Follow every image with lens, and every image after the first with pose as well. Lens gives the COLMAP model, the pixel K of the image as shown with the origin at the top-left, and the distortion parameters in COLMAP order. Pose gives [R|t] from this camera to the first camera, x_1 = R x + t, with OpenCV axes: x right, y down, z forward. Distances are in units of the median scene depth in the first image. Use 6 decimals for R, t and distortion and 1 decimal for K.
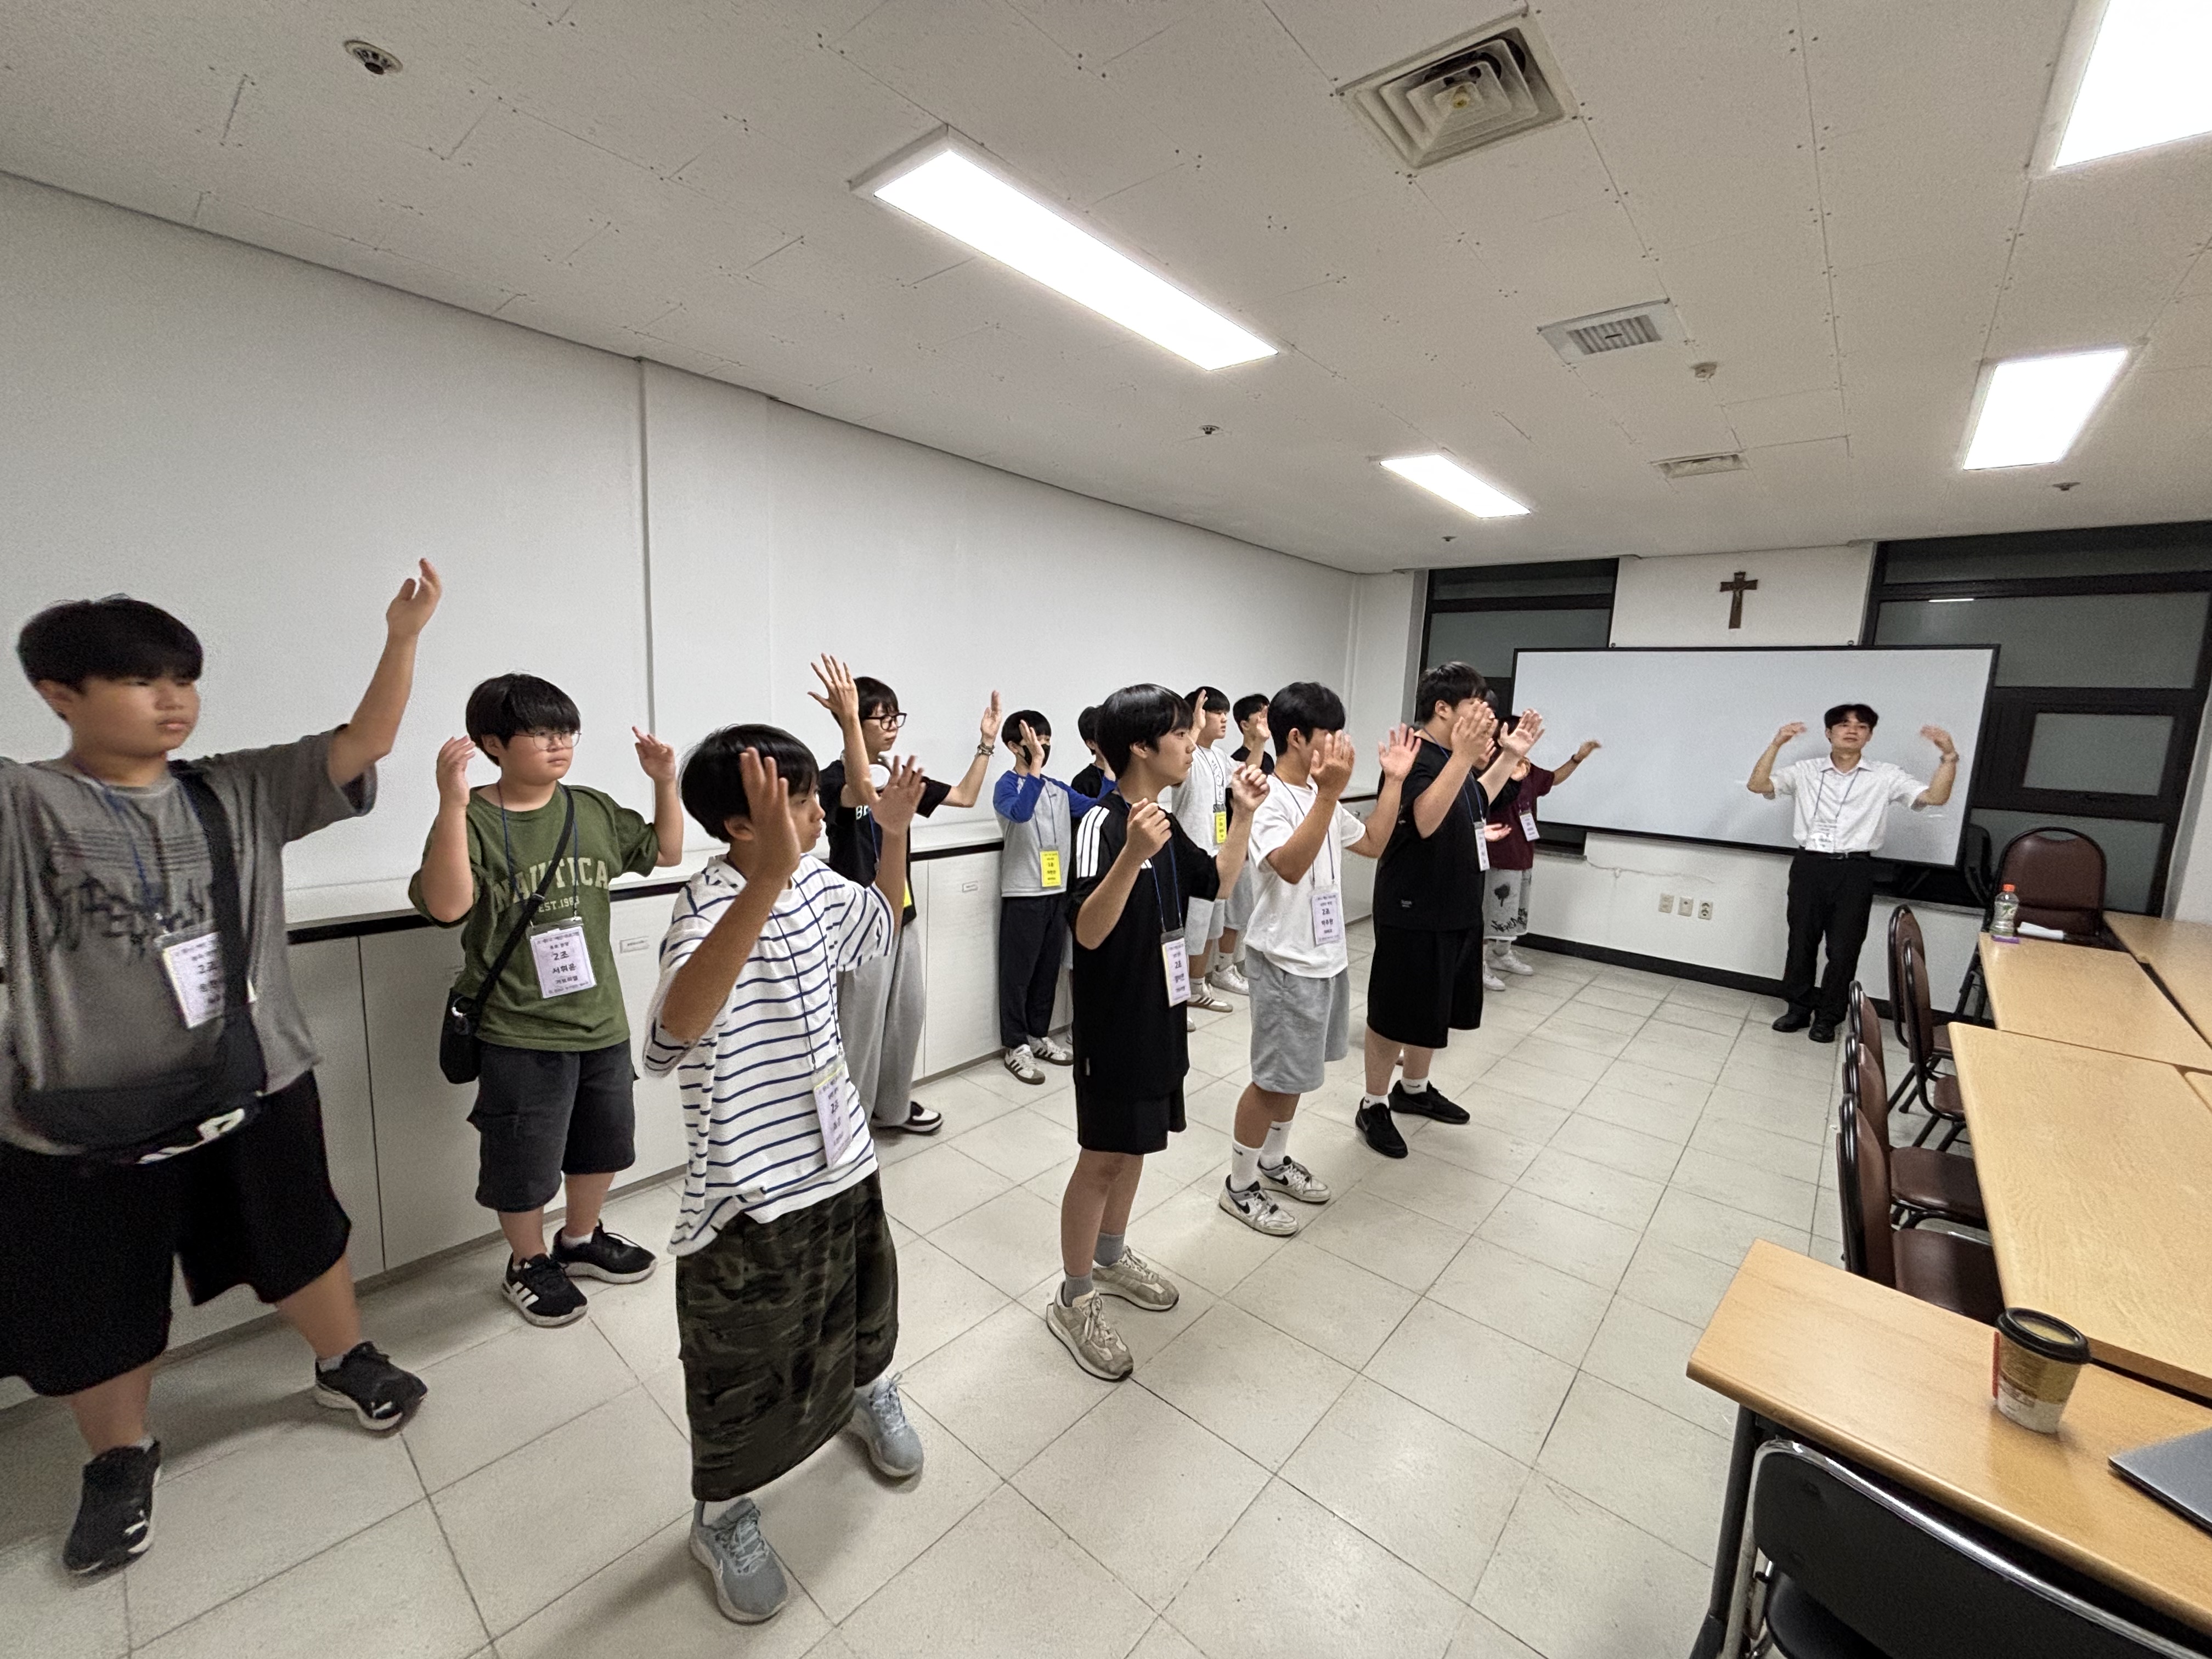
lens RADIAL K [[892.7, 0, 1105.7], [0, 892.7, 818.2], [0, 0, 1]] dist [-0.003727, -0.000023]
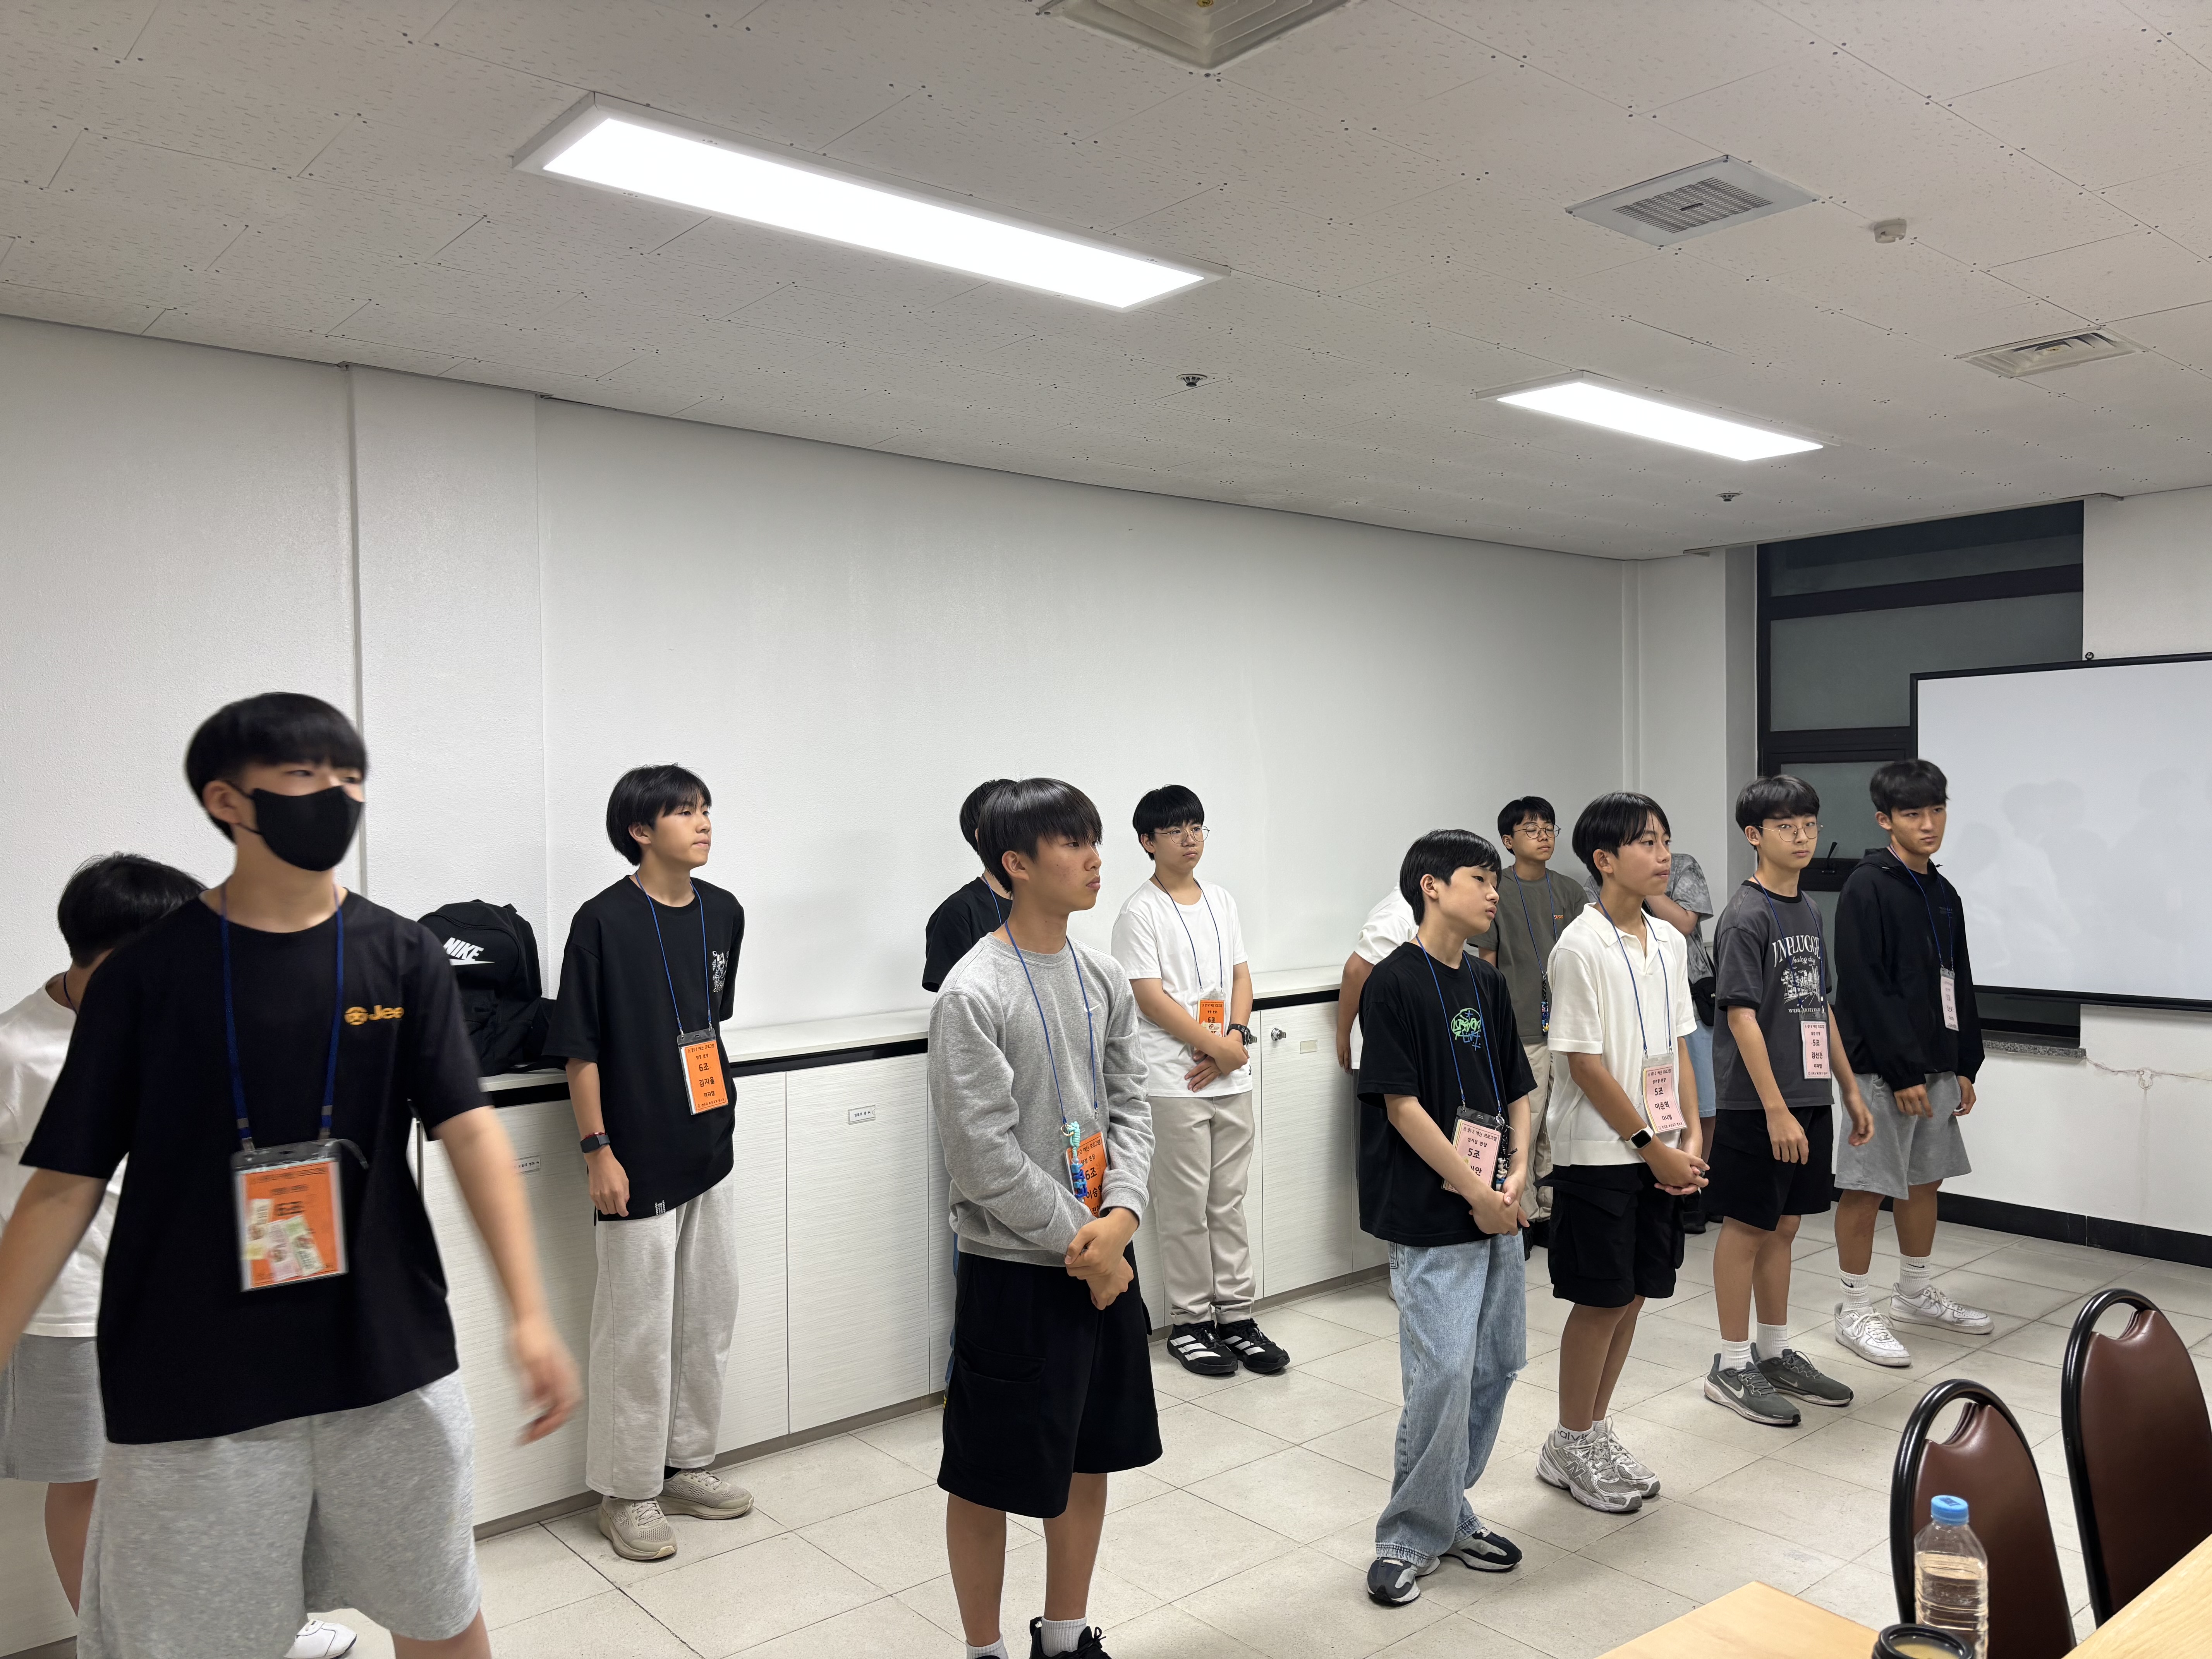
lens RADIAL K [[1672.2, 0, 1106.4], [0, 1672.2, 839.4], [0, 0, 1]] dist [0.021720, -0.008293]
pose [[0.986936, -0.050767, -0.152903, 0.199529], [0.032622, 0.992367, -0.118924, 0.028629], [0.157773, 0.112383, 0.981060, -0.133760]]
